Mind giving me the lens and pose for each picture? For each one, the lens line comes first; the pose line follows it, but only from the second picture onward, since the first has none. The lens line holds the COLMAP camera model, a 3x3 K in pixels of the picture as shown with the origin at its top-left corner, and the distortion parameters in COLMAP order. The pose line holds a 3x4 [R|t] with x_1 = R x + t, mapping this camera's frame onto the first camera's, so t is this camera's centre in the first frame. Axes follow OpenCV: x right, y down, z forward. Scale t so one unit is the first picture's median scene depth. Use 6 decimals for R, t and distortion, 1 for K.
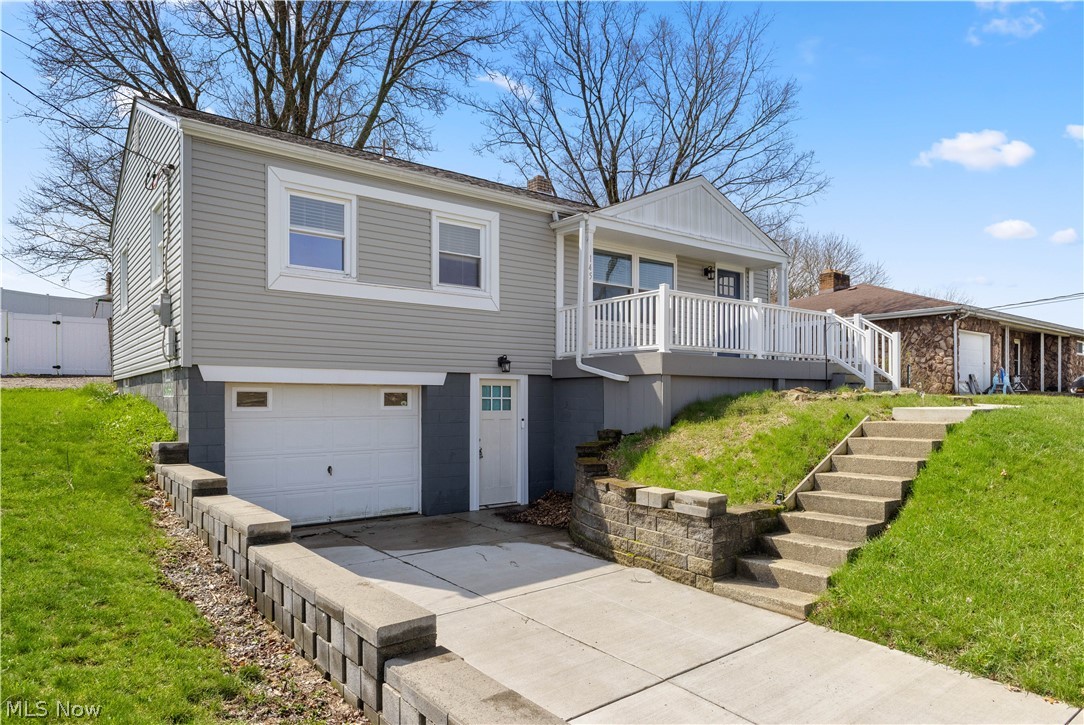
lens RADIAL K [[658.1, 0, 542.0], [0, 658.1, 401.3], [0, 0, 1]] dist [0.003264, 0.000243]
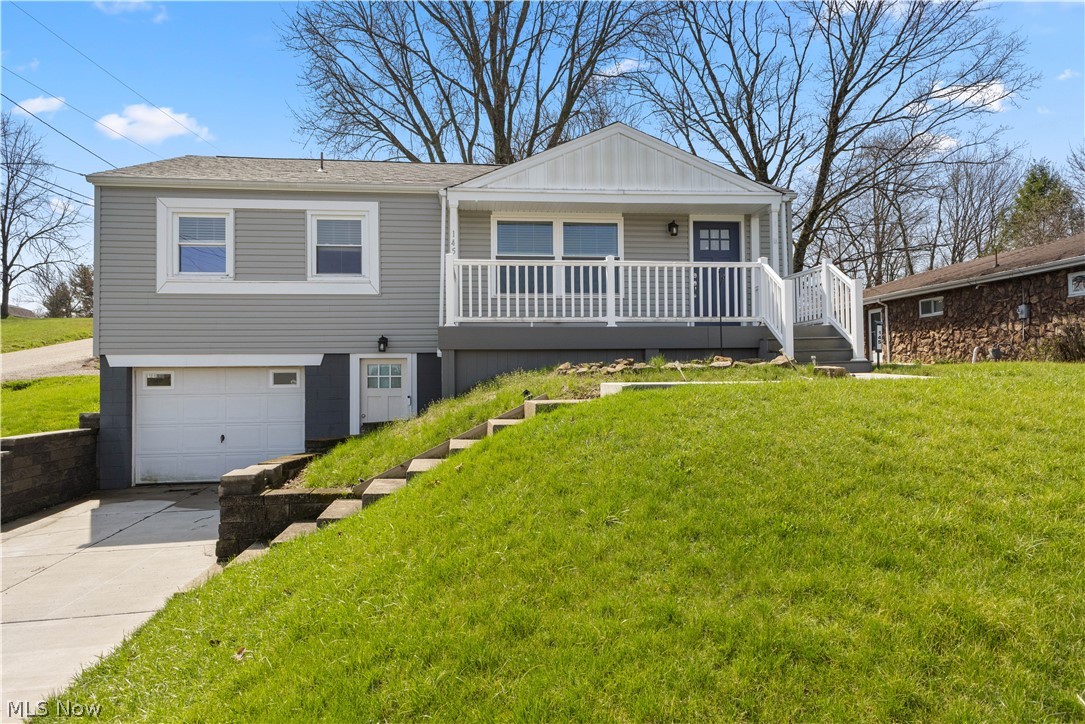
lens RADIAL K [[647.9, 0, 542.5], [0, 647.9, 362.0], [0, 0, 1]] dist [-0.002394, -0.000754]
pose [[0.864506, -0.024442, -0.502029, 0.719039], [0.010607, 0.999482, -0.030396, 0.006887], [0.502511, 0.020953, 0.864317, 0.247967]]
